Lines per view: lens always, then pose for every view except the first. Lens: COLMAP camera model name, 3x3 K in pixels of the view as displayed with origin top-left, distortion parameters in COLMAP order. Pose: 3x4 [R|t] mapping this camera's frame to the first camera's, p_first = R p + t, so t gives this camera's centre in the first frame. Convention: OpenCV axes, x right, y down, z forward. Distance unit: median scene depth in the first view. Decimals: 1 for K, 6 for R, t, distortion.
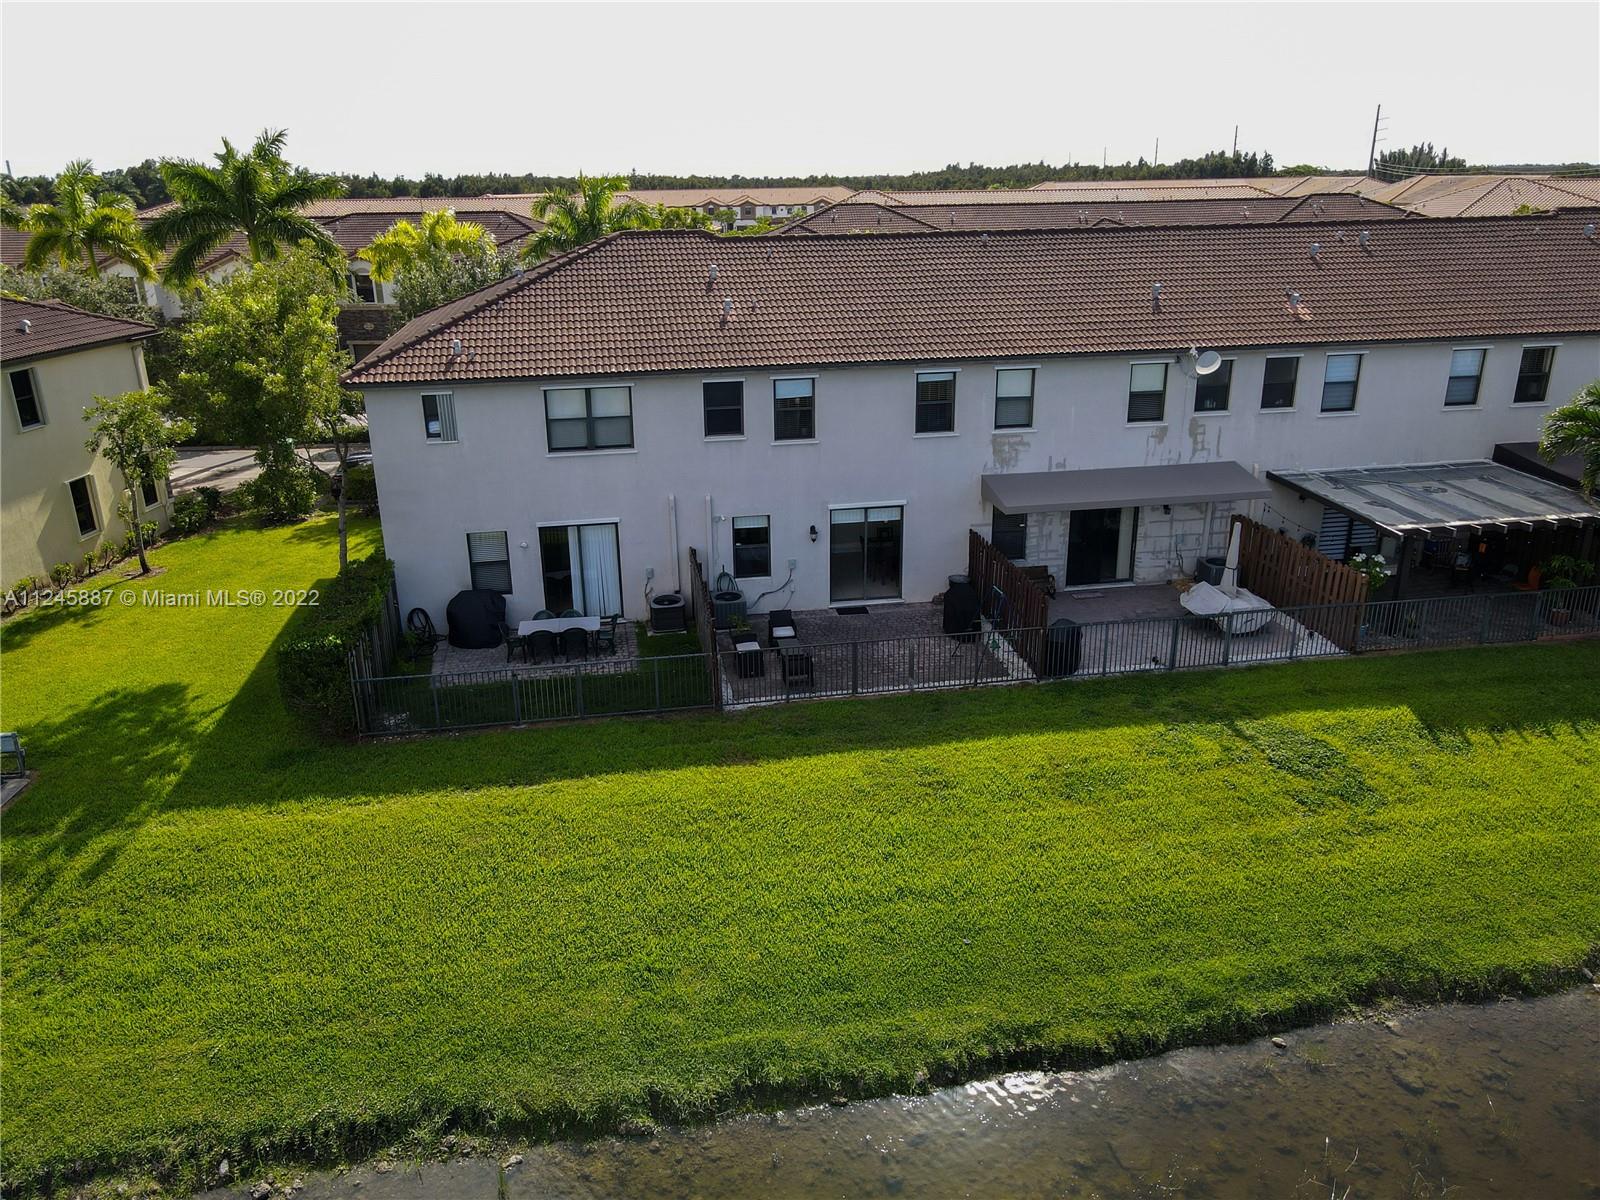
lens RADIAL K [[1167.0, 0, 794.2], [0, 1167.0, 605.8], [0, 0, 1]] dist [0.025915, -0.011135]
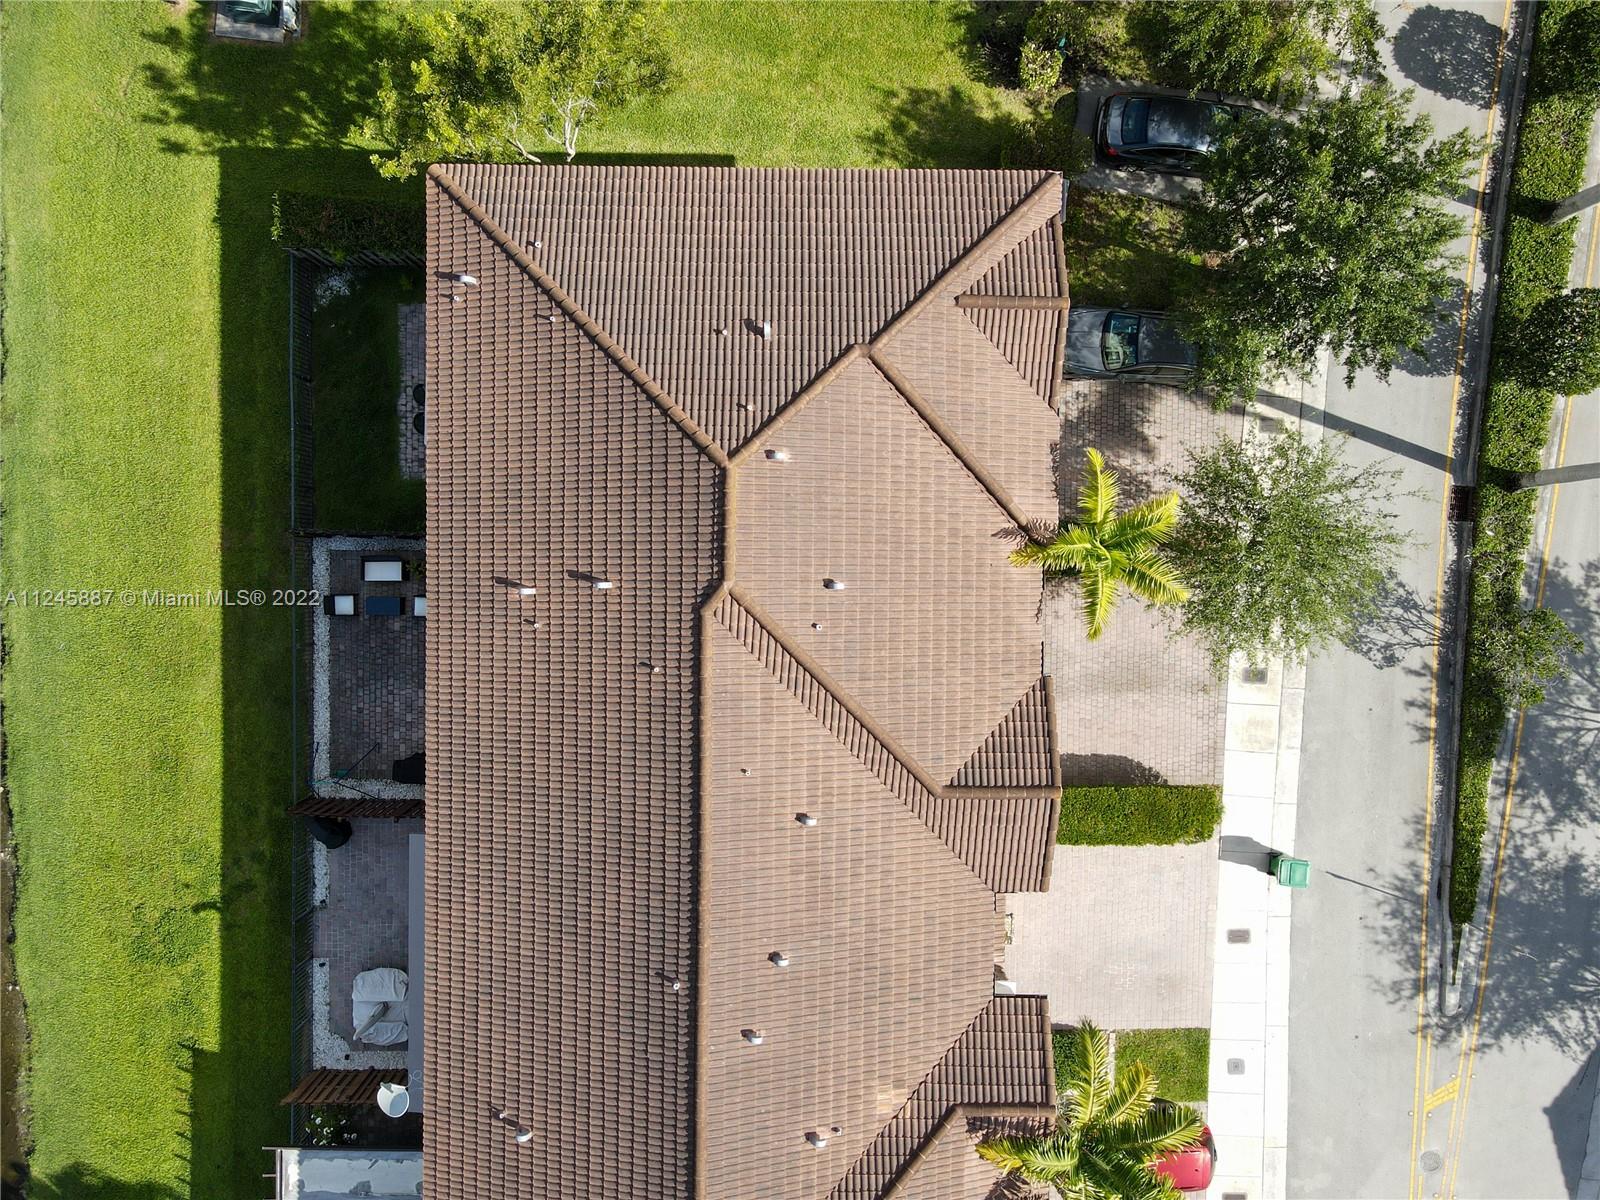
lens RADIAL K [[1167.0, 0, 798.4], [0, 1167.0, 605.7], [0, 0, 1]] dist [0.025915, -0.011135]
pose [[-0.176524, 0.983261, 0.045142, -0.135730], [-0.335246, -0.103180, 0.936463, -1.257883], [0.925445, 0.150174, 0.347848, 1.024500]]
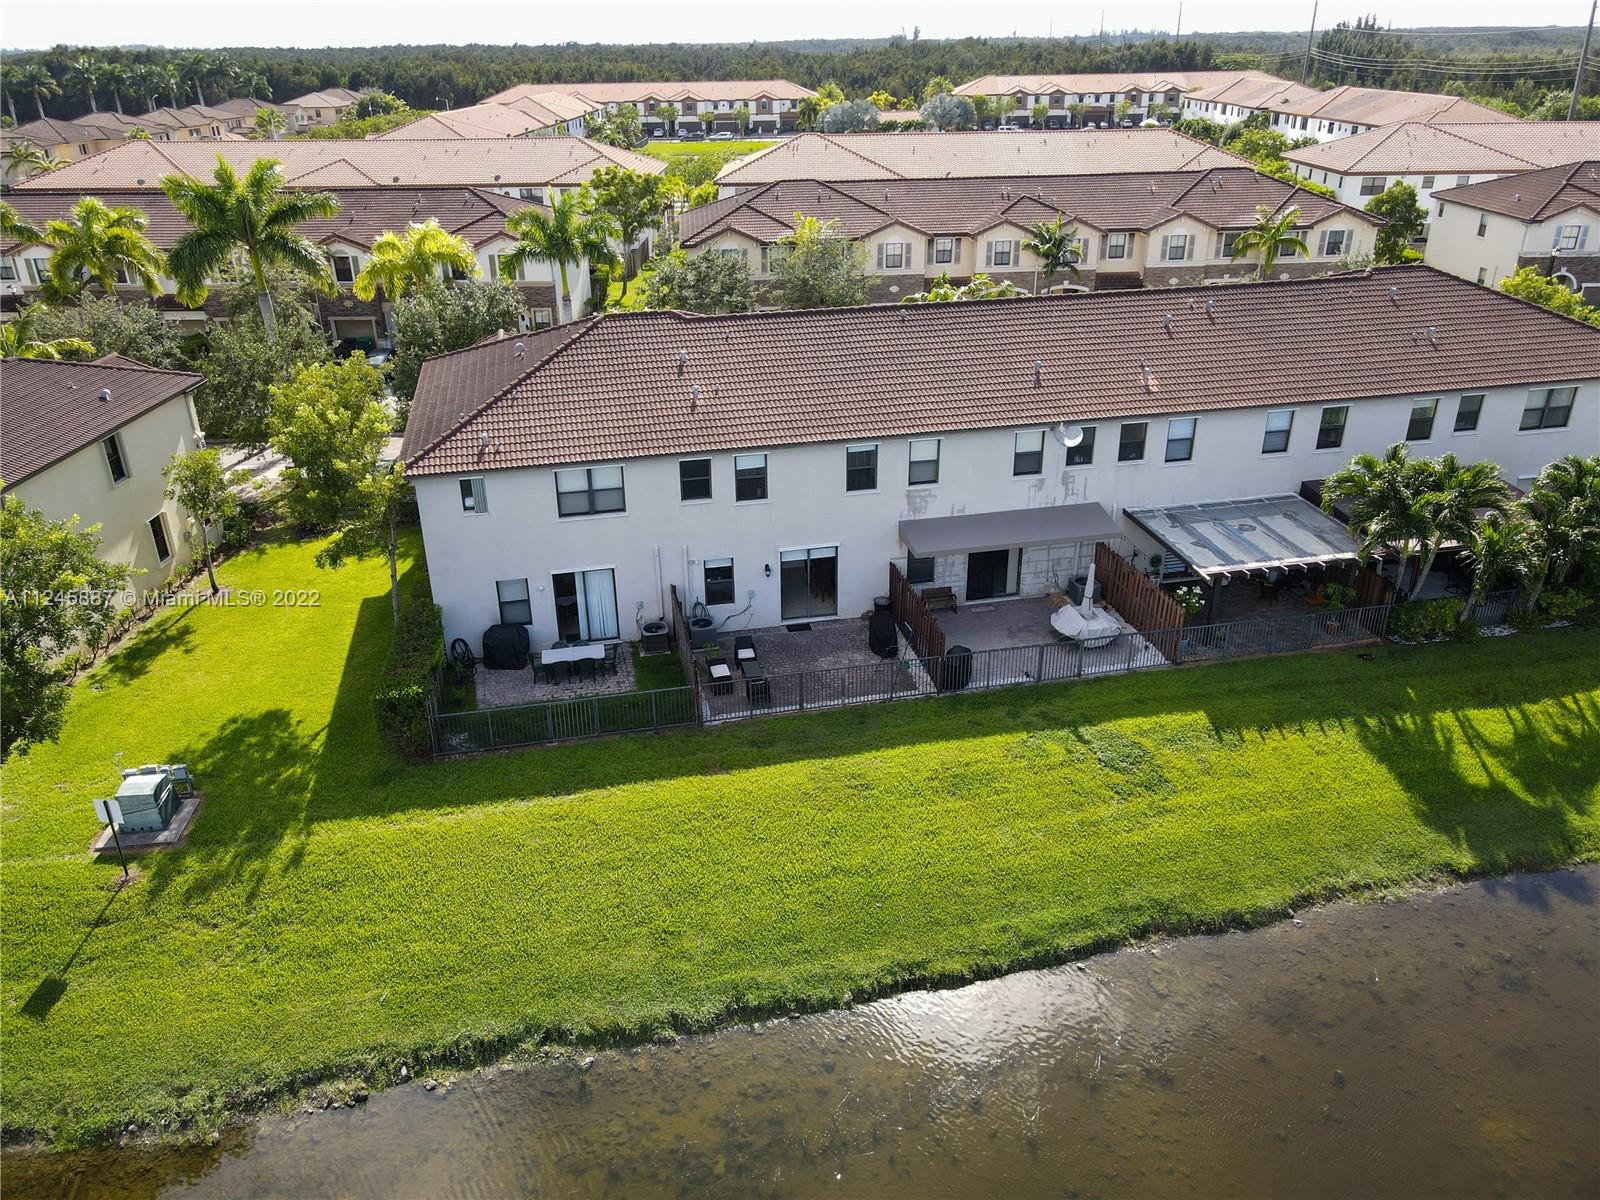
lens RADIAL K [[1167.0, 0, 792.5], [0, 1167.0, 603.6], [0, 0, 1]] dist [0.025915, -0.011135]
pose [[0.998958, -0.018623, 0.041673, -0.011816], [0.014276, 0.994654, 0.102272, -0.179716], [-0.043355, -0.101571, 0.993883, -0.312498]]
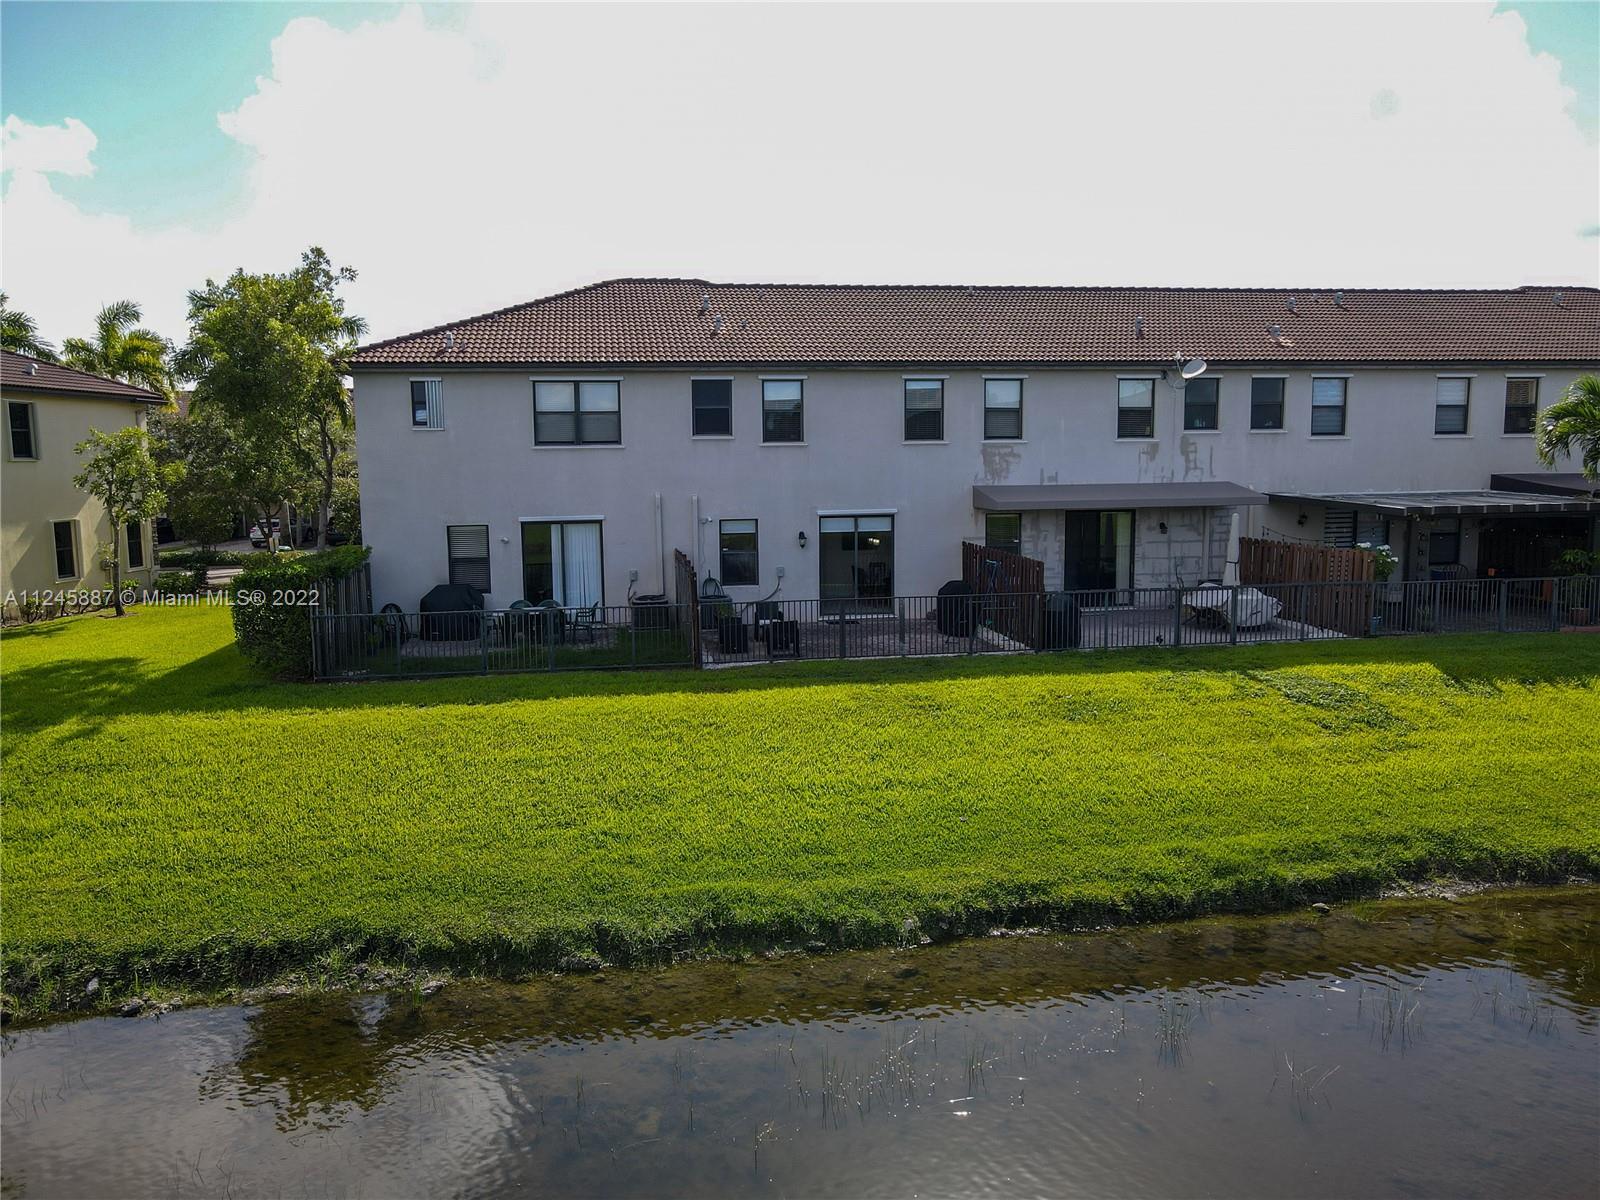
lens RADIAL K [[1167.0, 0, 793.6], [0, 1167.0, 609.5], [0, 0, 1]] dist [0.025915, -0.011135]
pose [[0.999984, 0.002638, -0.005042, 0.016496], [-0.003663, 0.976468, -0.215629, 0.238268], [0.004354, 0.215644, 0.976462, 0.067064]]
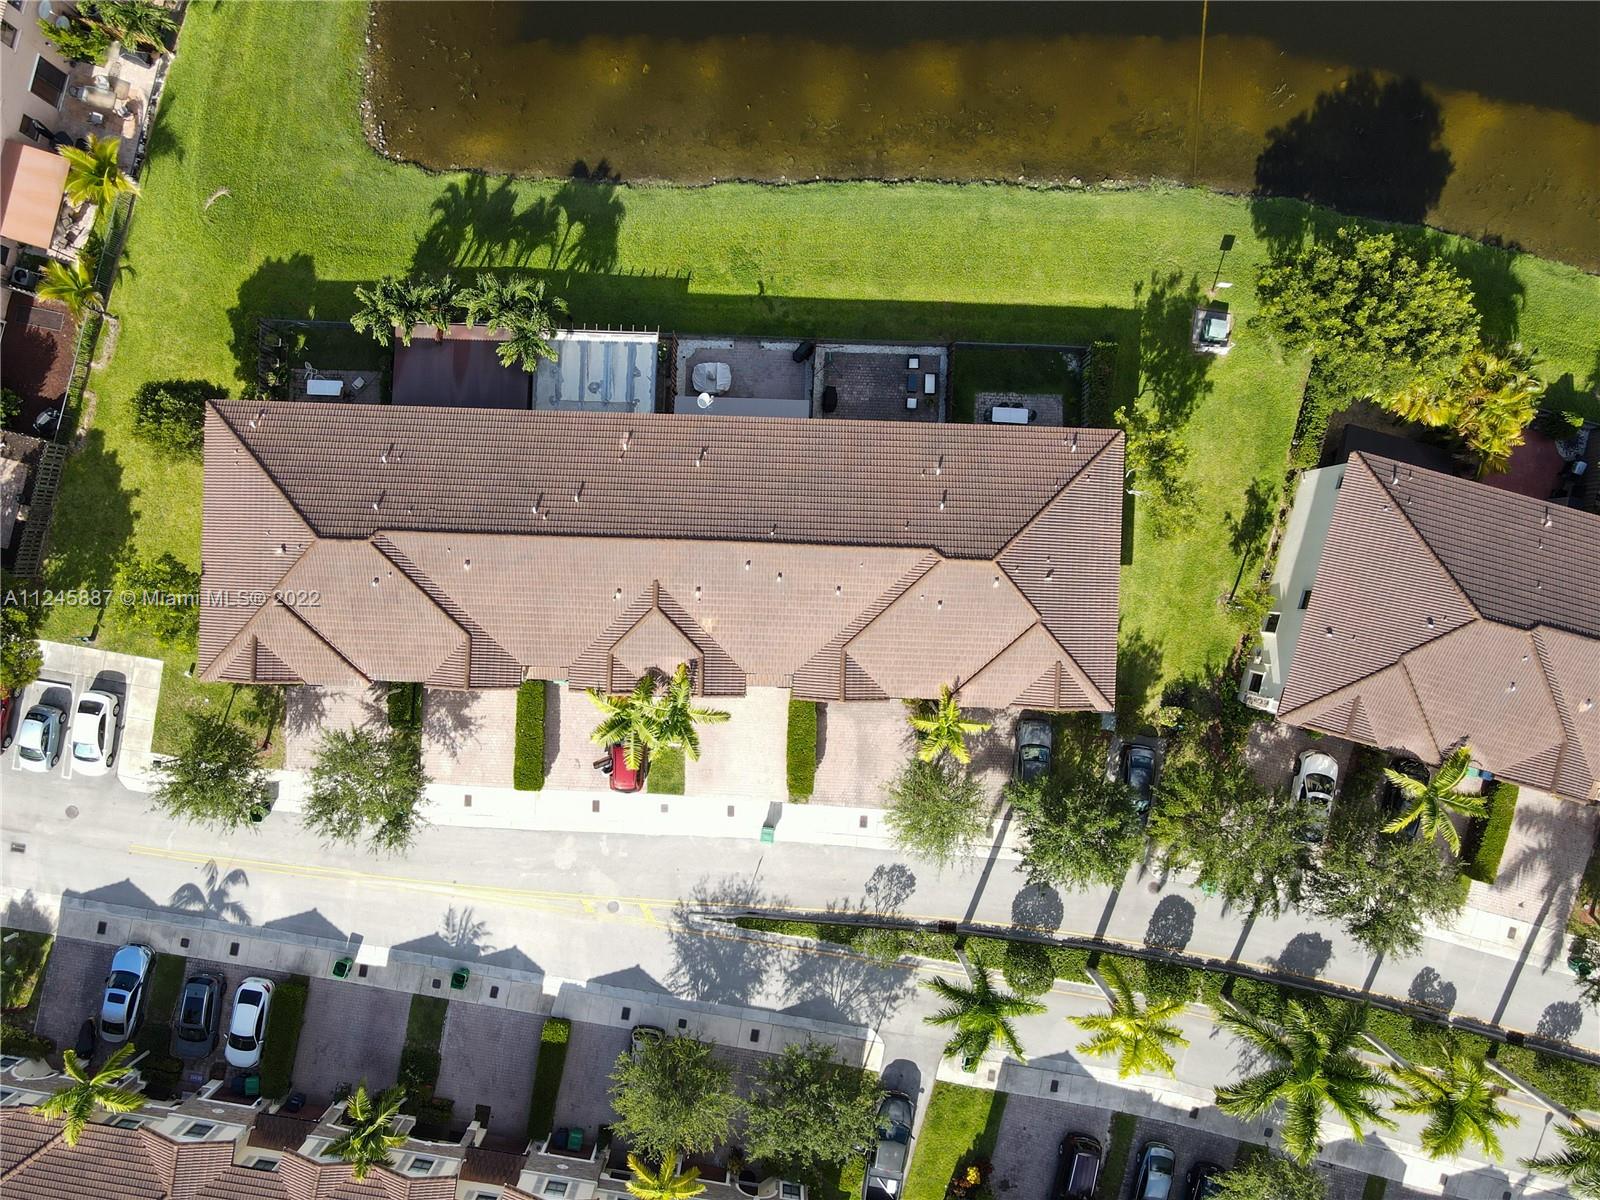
lens RADIAL K [[1167.0, 0, 769.4], [0, 1167.0, 607.9], [0, 0, 1]] dist [0.025915, -0.011135]
pose [[-0.979428, -0.201043, 0.017393, 0.153893], [0.085866, -0.337206, 0.937507, -2.448407], [-0.182614, 0.919714, 0.347532, 0.683384]]
